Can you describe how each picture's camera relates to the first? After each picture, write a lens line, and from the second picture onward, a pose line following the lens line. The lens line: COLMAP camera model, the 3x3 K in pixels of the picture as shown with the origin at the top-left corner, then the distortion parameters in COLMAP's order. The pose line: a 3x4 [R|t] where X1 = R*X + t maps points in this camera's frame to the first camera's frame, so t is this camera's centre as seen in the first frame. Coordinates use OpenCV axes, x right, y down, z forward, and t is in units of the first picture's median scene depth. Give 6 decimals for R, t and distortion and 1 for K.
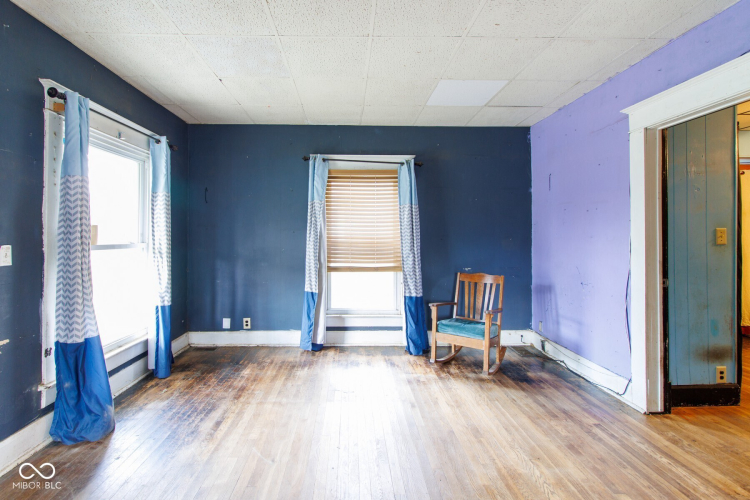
lens RADIAL K [[350.0, 0, 361.0], [0, 350.0, 234.2], [0, 0, 1]] dist [-0.001291, 0.001032]
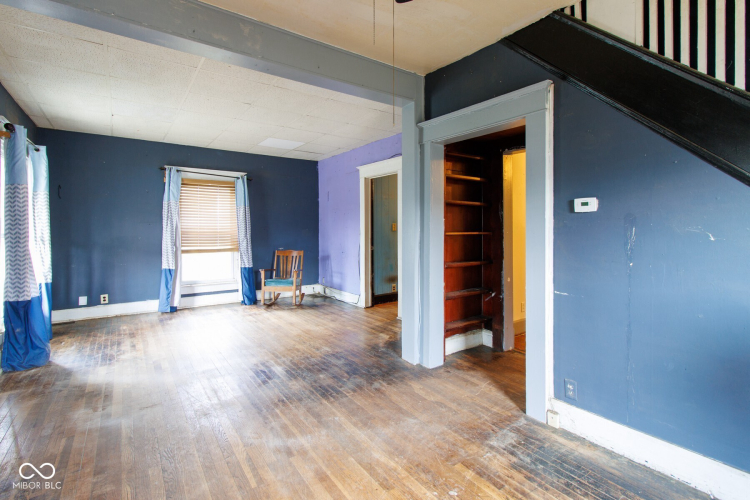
lens RADIAL K [[350.0, 0, 374.1], [0, 350.0, 227.9], [0, 0, 1]] dist [-0.001291, 0.001032]
pose [[0.829520, -0.000573, 0.558477, -0.239276], [-0.001354, 0.999994, 0.003037, 0.002230], [-0.558476, -0.003275, 0.829514, -0.562684]]
